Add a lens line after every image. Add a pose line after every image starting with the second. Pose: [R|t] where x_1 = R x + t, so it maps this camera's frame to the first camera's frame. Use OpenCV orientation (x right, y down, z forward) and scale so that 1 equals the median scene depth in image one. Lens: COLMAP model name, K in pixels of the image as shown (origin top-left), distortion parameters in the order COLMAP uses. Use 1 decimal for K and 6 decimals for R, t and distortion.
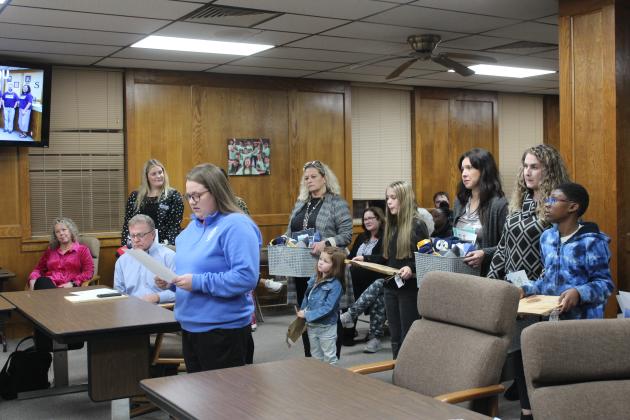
lens RADIAL K [[798.2, 0, 312.4], [0, 798.2, 210.1], [0, 0, 1]] dist [-0.069241, 0.000000]
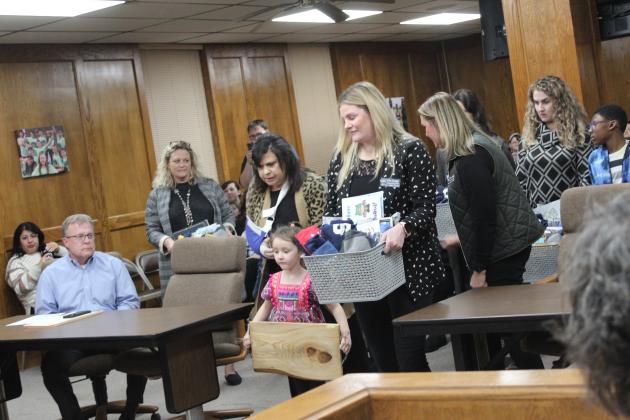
lens RADIAL K [[1173.7, 0, 313.1], [0, 1173.7, 207.7], [0, 0, 1]] dist [0.037573, 0.000000]
pose [[0.906056, -0.134765, 0.401126, -0.313833], [0.143683, 0.989592, 0.007921, 0.015051], [-0.398018, 0.050458, 0.915989, -0.130293]]
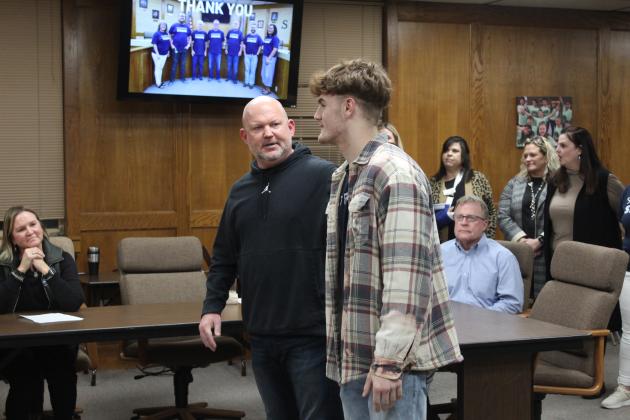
lens RADIAL K [[1133.6, 0, 298.0], [0, 1133.6, 210.5], [0, 0, 1]] dist [0.022301, 0.000000]
pose [[0.985002, 0.016064, -0.171795, -0.125814], [-0.014532, 0.999843, 0.010174, 0.006877], [0.171931, -0.007525, 0.985080, -0.056611]]
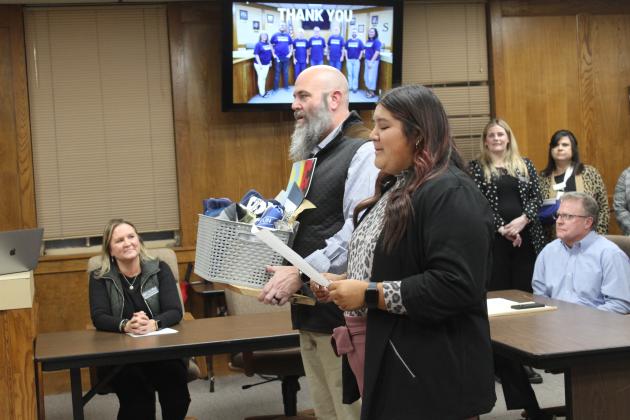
lens RADIAL K [[1059.9, 0, 301.2], [0, 1059.9, 208.7], [0, 0, 1]] dist [0.015513, 0.000000]
pose [[0.956238, -0.026826, -0.291356, -0.114832], [0.030638, 0.999494, 0.008528, 0.003719], [0.290980, -0.017081, 0.956577, 0.000475]]
